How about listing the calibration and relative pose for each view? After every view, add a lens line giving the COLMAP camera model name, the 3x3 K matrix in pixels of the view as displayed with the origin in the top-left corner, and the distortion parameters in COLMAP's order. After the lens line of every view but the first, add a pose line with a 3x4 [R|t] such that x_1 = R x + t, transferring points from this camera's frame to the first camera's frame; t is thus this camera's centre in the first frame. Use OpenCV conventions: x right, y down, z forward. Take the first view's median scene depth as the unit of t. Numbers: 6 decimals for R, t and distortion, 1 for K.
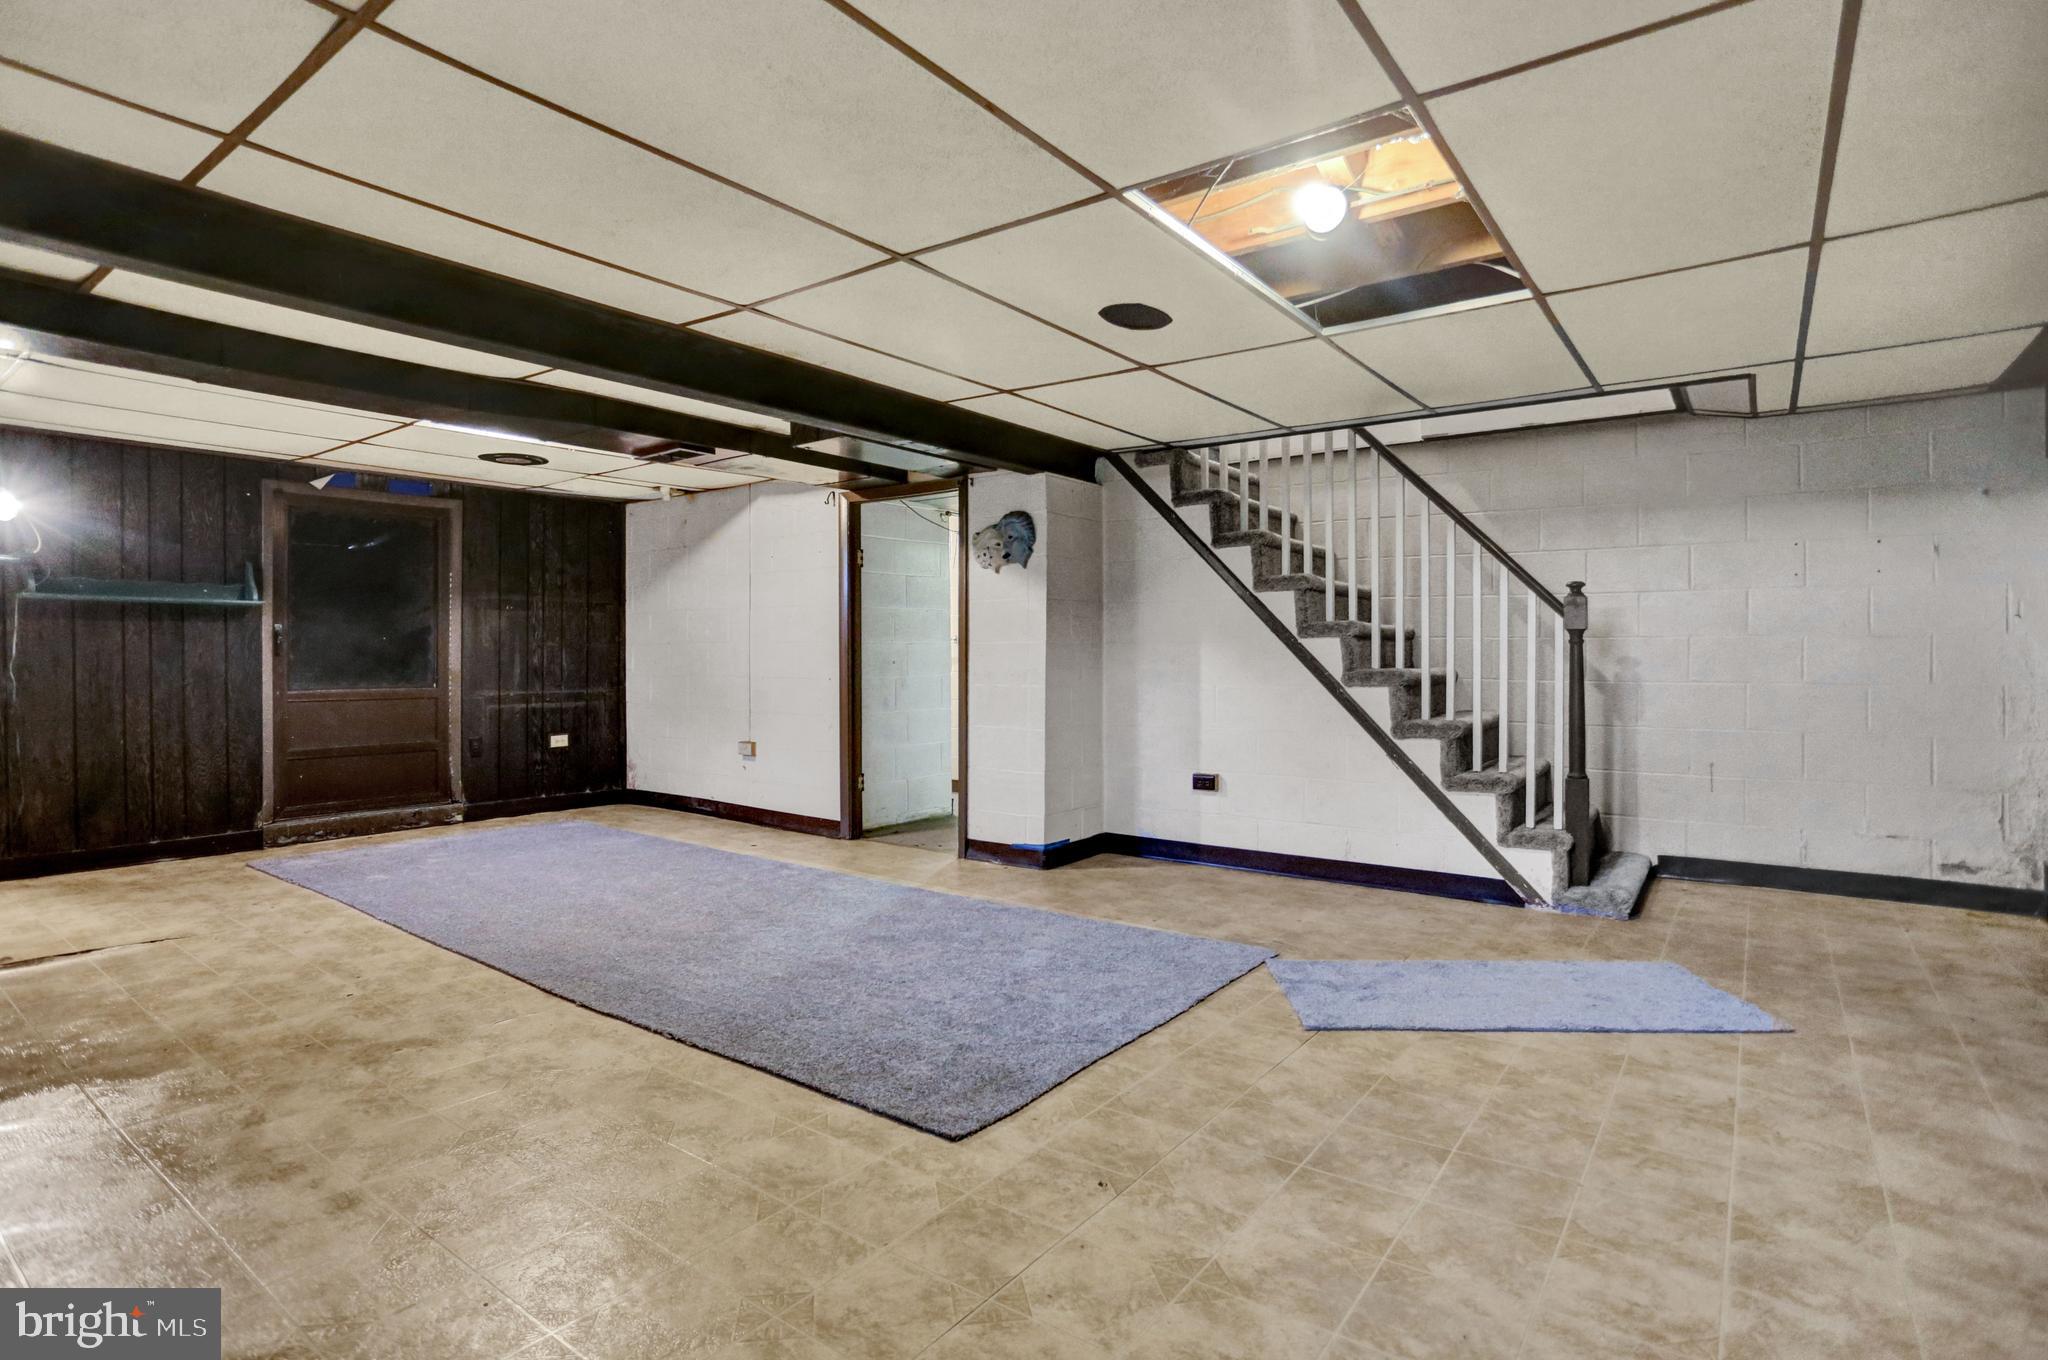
lens RADIAL K [[1036.6, 0, 1011.7], [0, 1036.6, 670.4], [0, 0, 1]] dist [-0.060264, 0.027577]
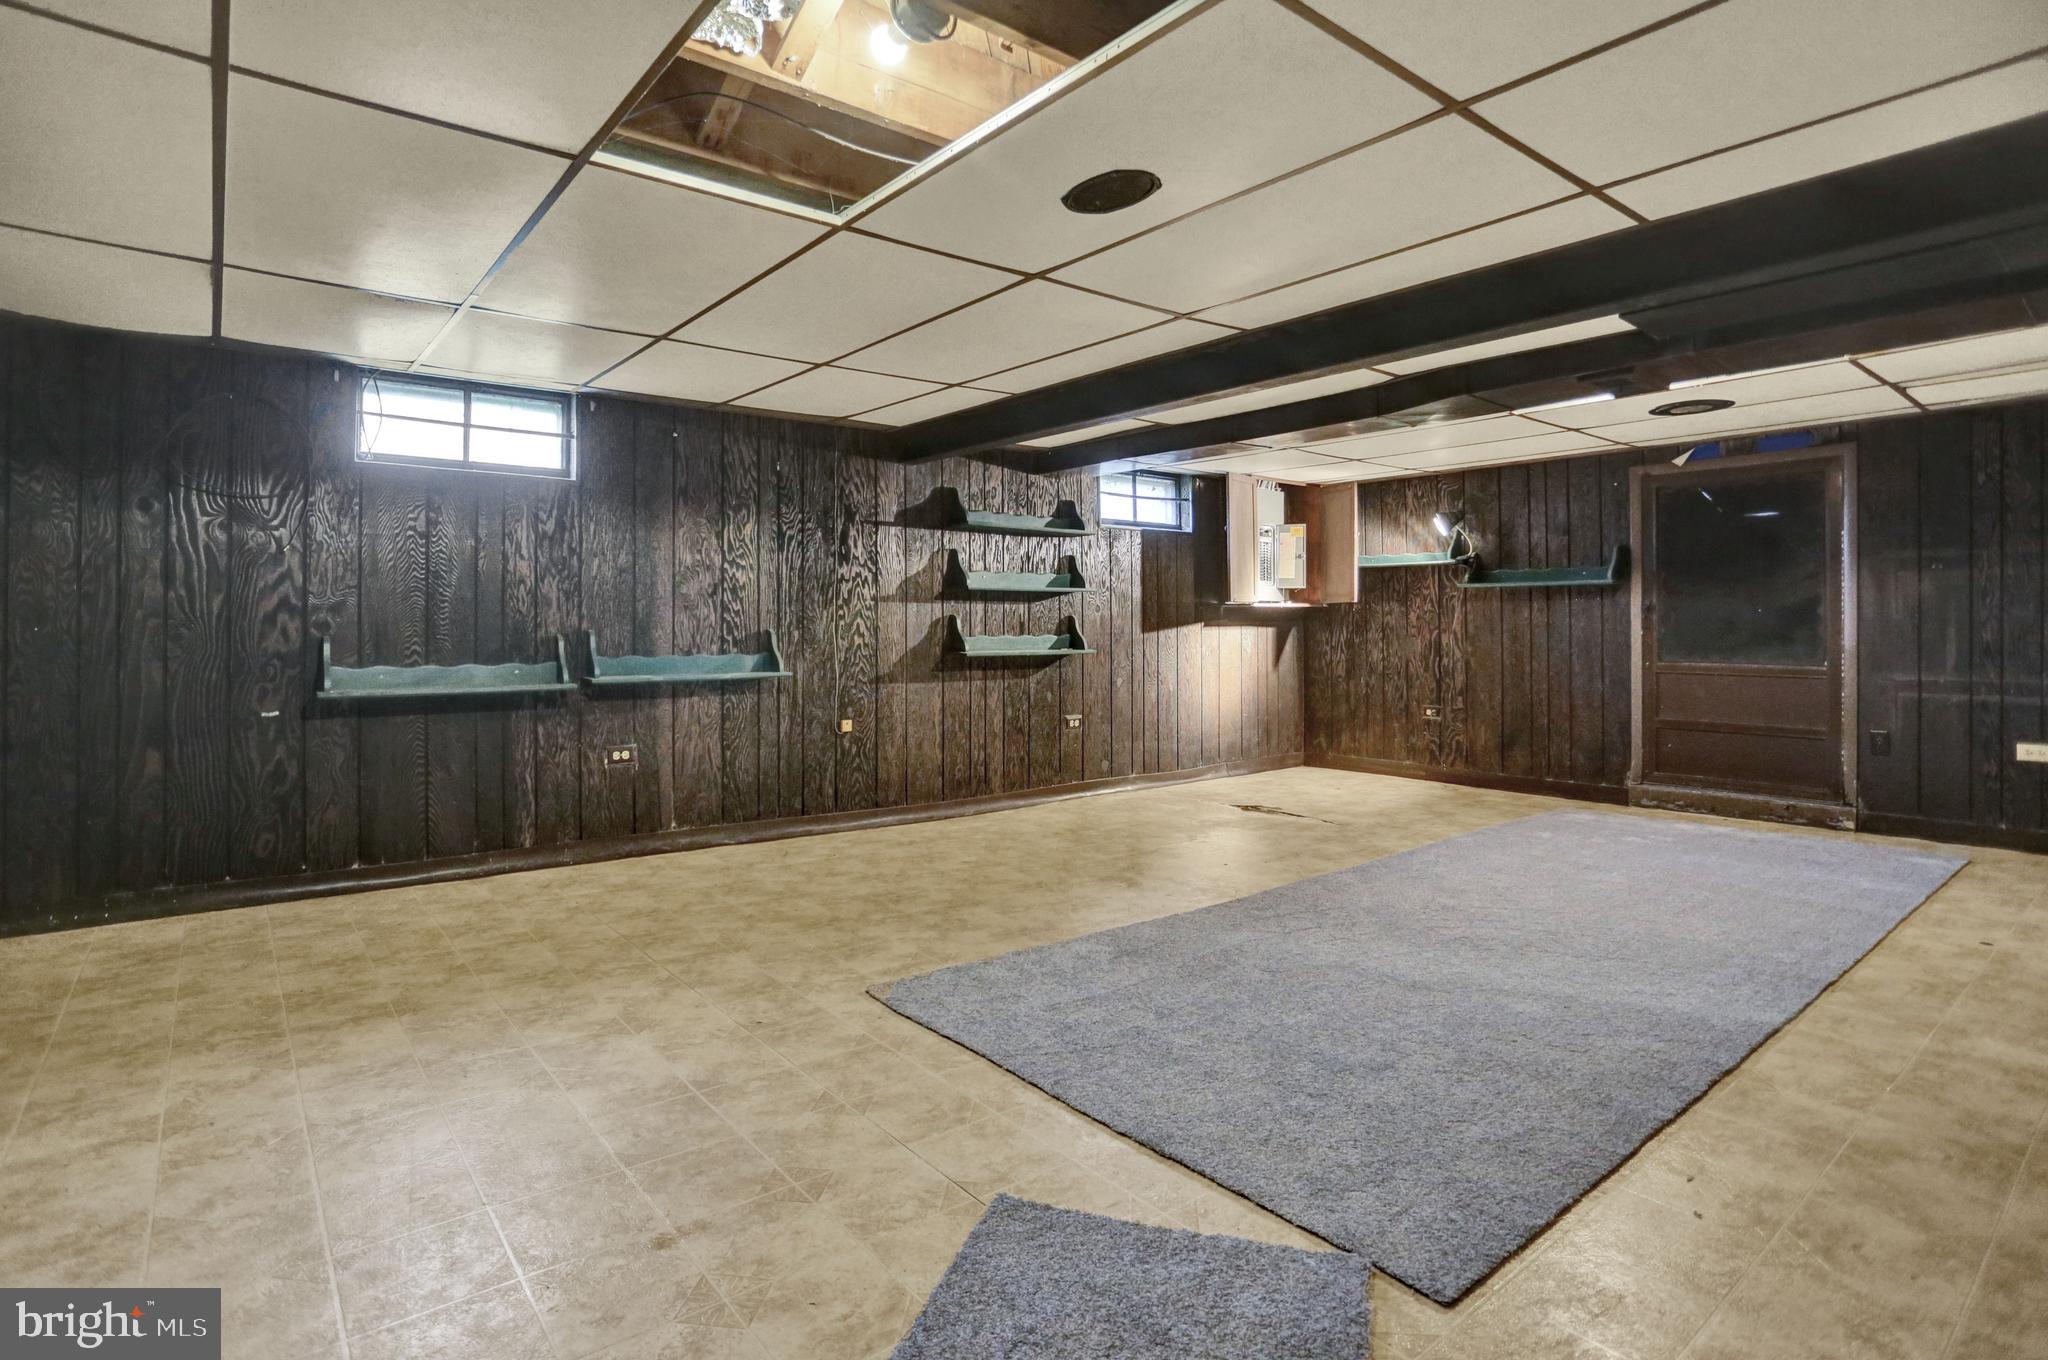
lens RADIAL K [[1036.6, 0, 1003.5], [0, 1036.6, 622.7], [0, 0, 1]] dist [-0.060264, 0.027577]
pose [[-0.267636, -0.005960, -0.963502, 0.493052], [-0.014723, 0.999889, -0.002096, -0.009021], [0.963408, 0.013625, -0.267694, 0.629756]]
